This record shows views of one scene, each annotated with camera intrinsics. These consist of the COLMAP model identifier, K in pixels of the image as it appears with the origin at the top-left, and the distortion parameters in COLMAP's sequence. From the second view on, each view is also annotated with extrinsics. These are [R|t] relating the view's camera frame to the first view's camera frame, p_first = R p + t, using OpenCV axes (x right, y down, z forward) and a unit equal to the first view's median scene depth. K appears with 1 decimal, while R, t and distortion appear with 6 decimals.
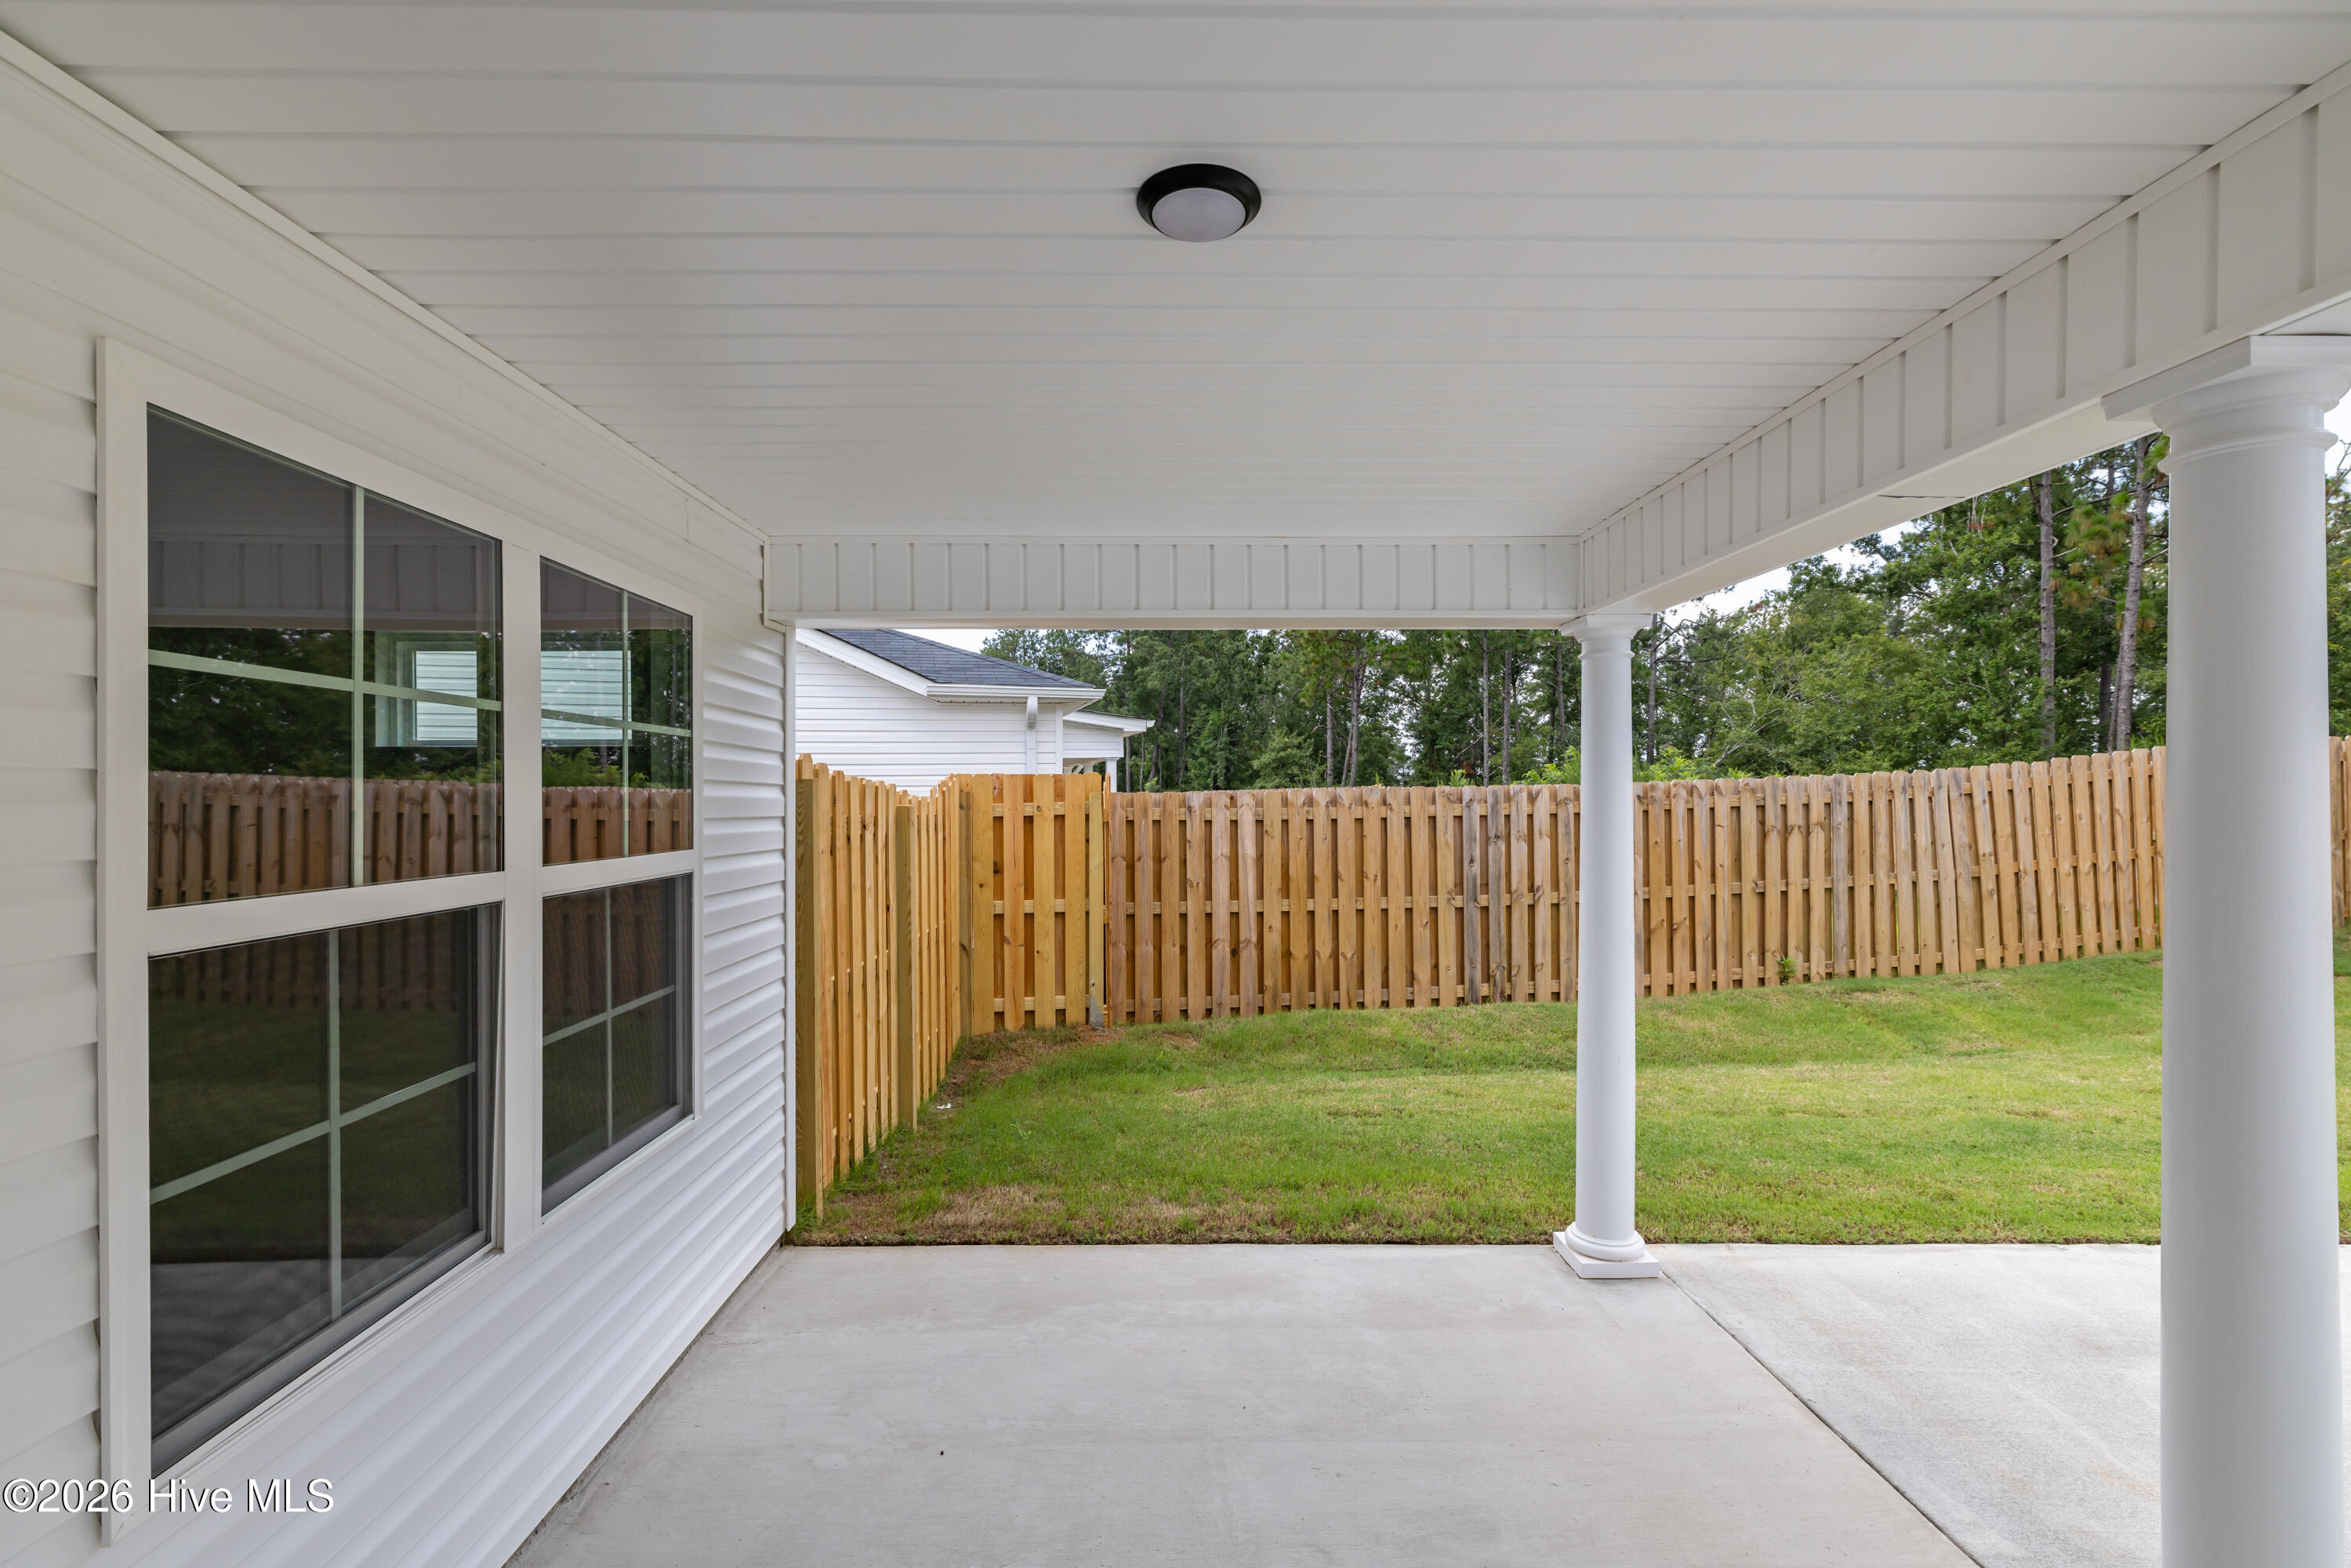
lens RADIAL K [[1093.1, 0, 1174.8], [0, 1093.1, 792.4], [0, 0, 1]] dist [-0.000028, 0.000301]
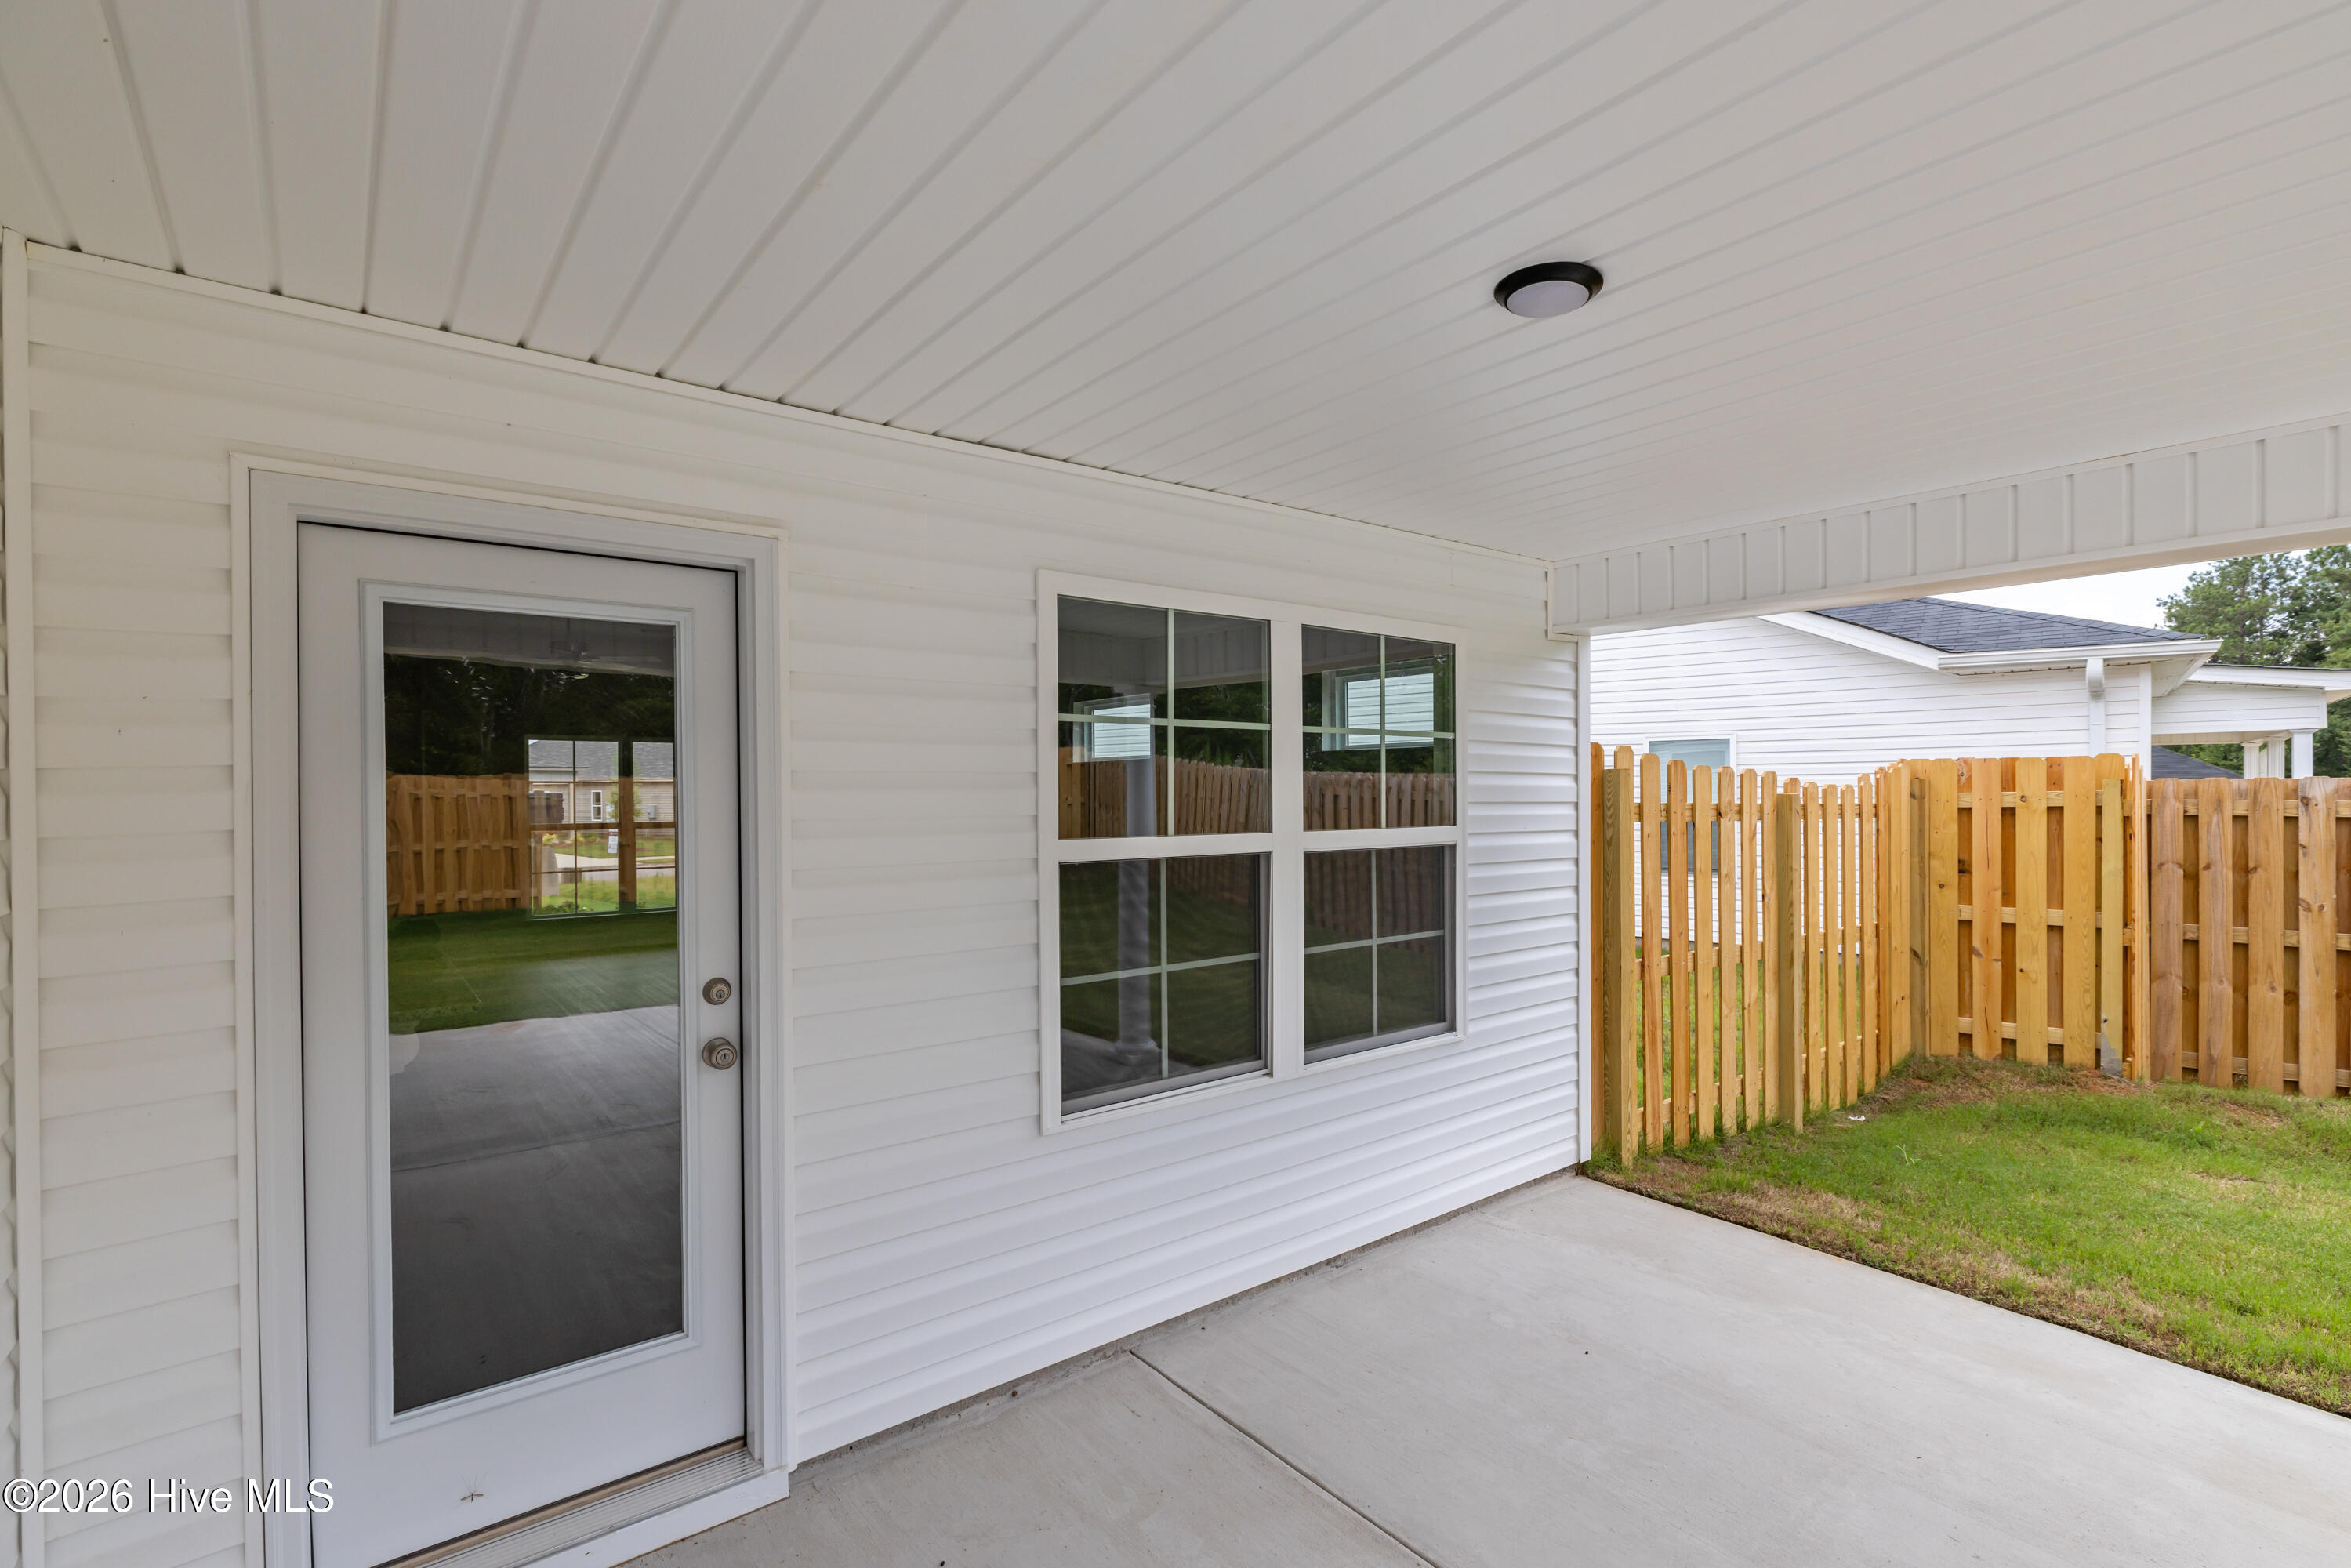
lens RADIAL K [[1090.2, 0, 1183.0], [0, 1090.2, 792.4], [0, 0, 1]] dist [-0.001717, 0.000034]
pose [[0.599280, 0.002459, -0.800536, 0.156699], [0.005315, 0.999961, 0.007050, 0.000830], [0.800522, -0.008480, 0.599243, -0.008895]]
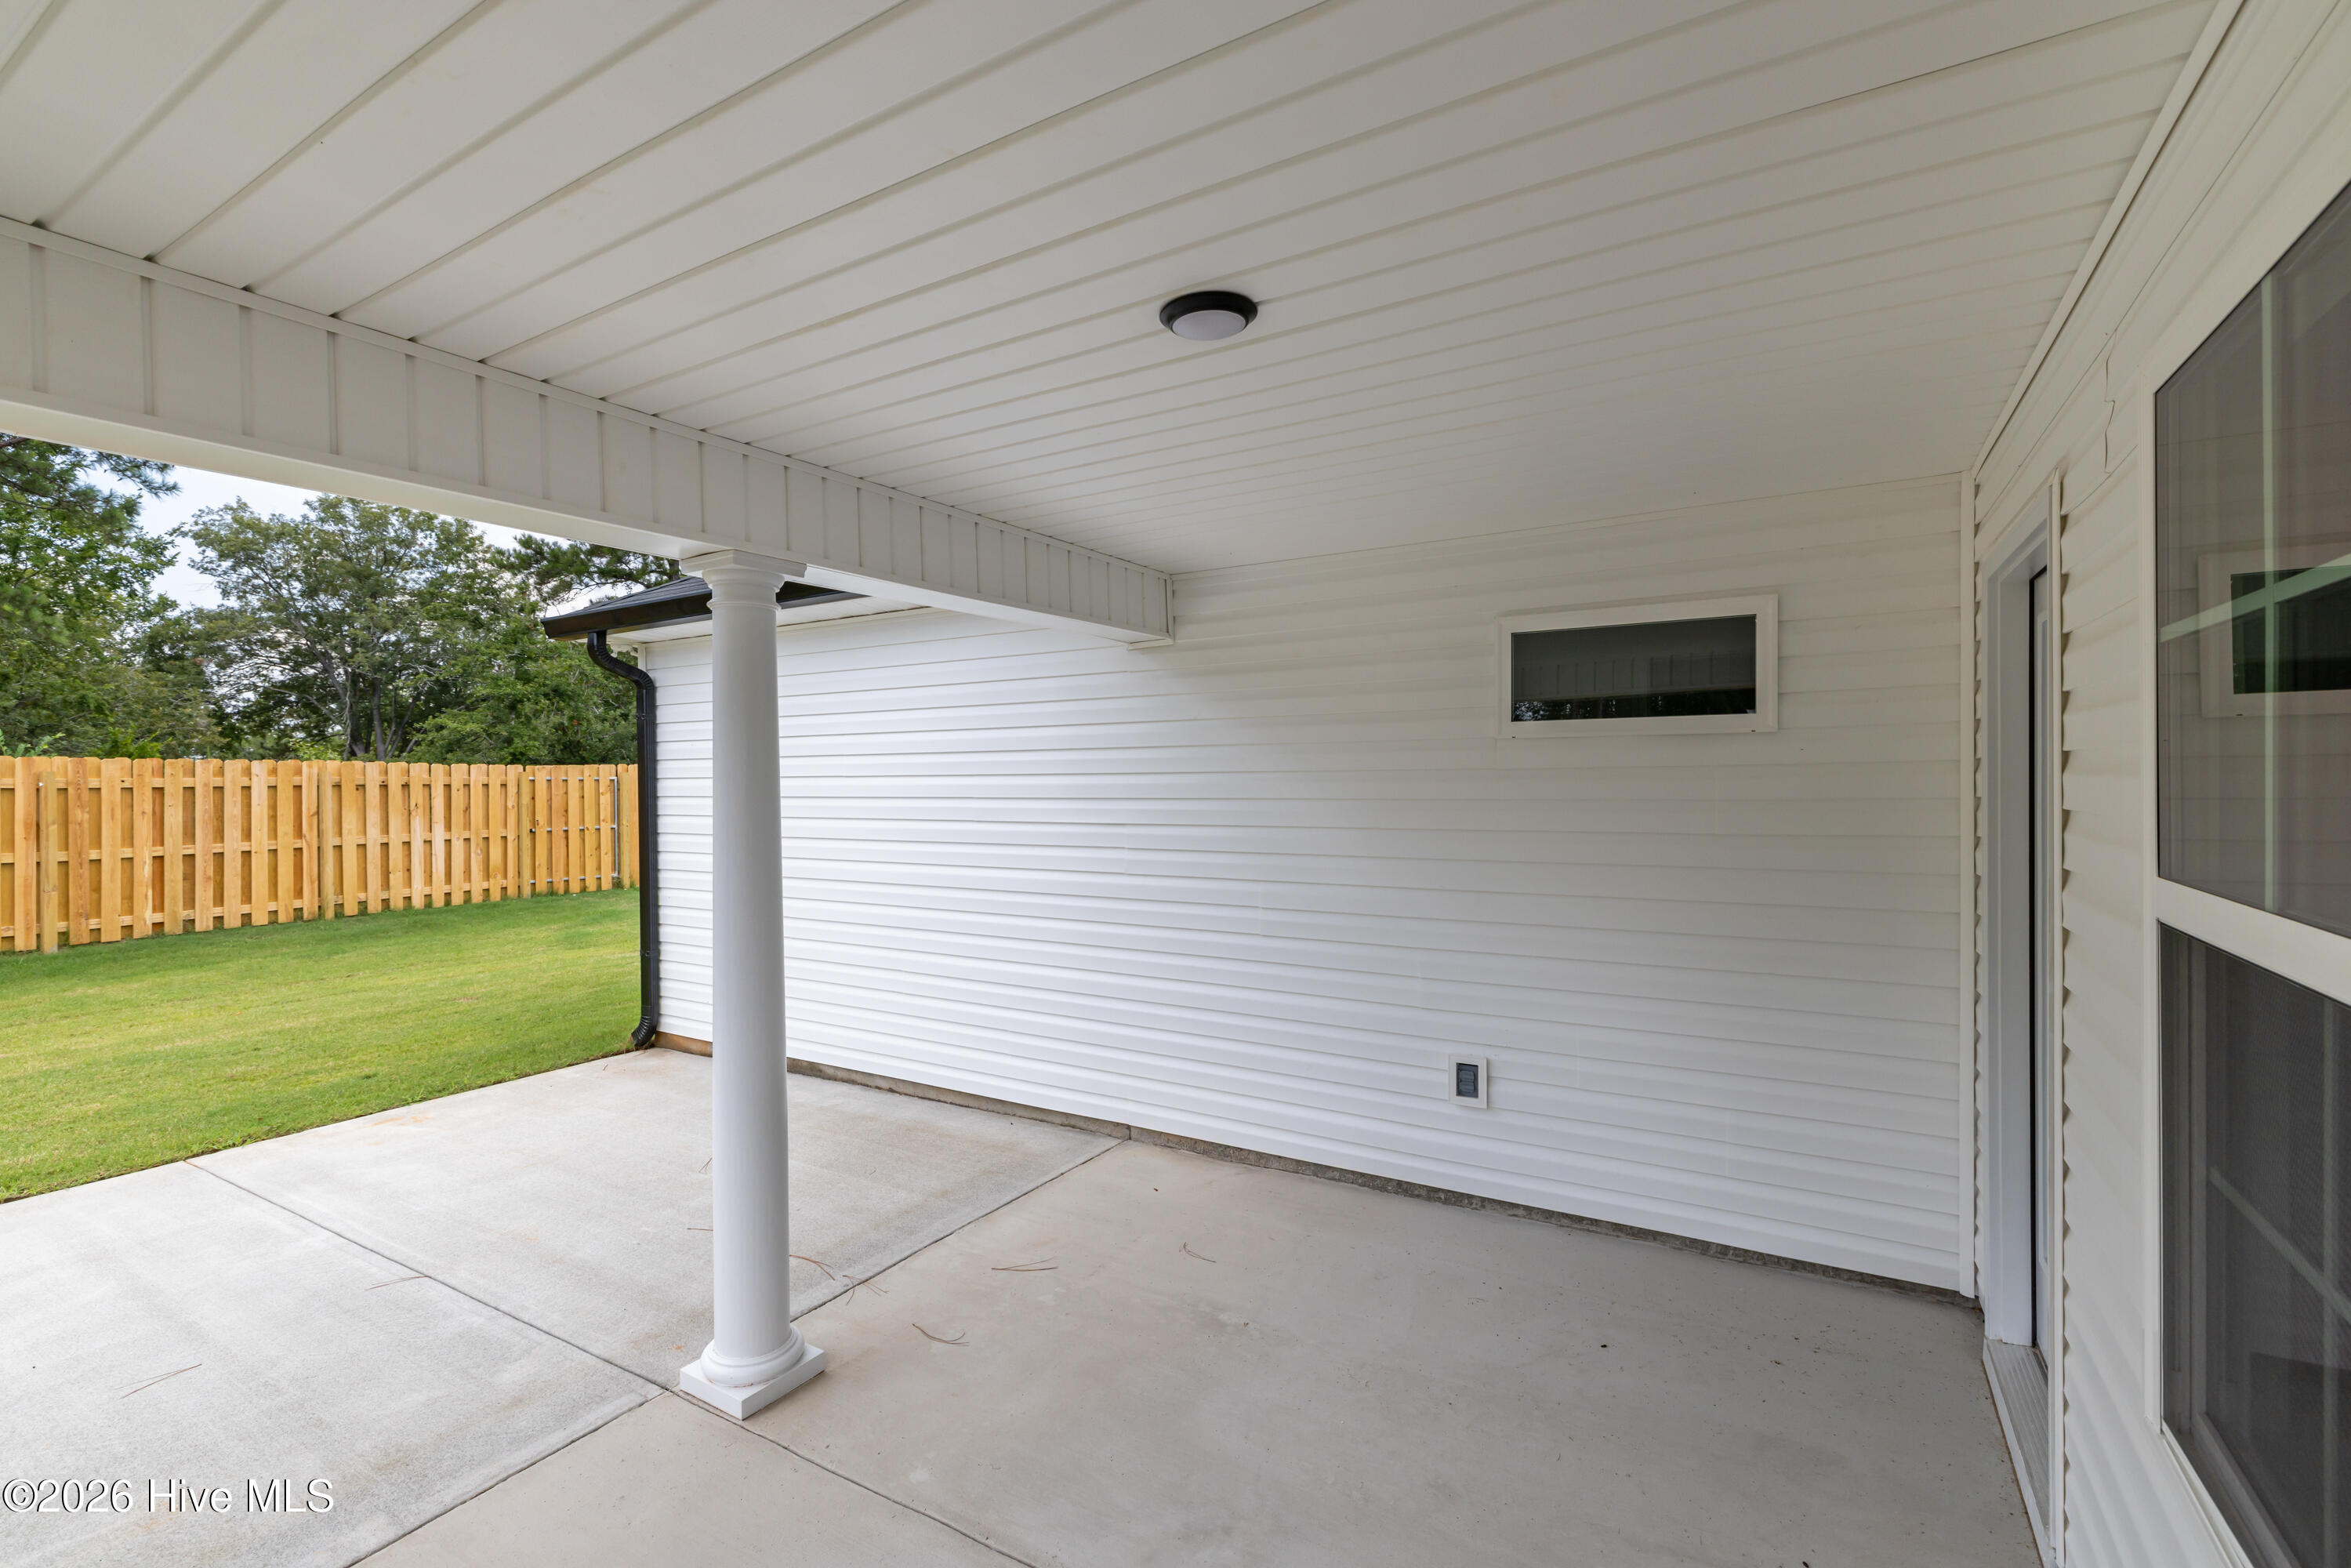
lens RADIAL K [[1038.2, 0, 1175.5], [0, 1038.2, 784.0], [0, 0, 1]] dist [-0.001304, 0.000884]
pose [[-0.841979, 0.010818, 0.539401, -0.124868], [0.012606, 0.999920, -0.000377, 0.000929], [-0.539363, 0.006482, -0.842049, 0.431983]]
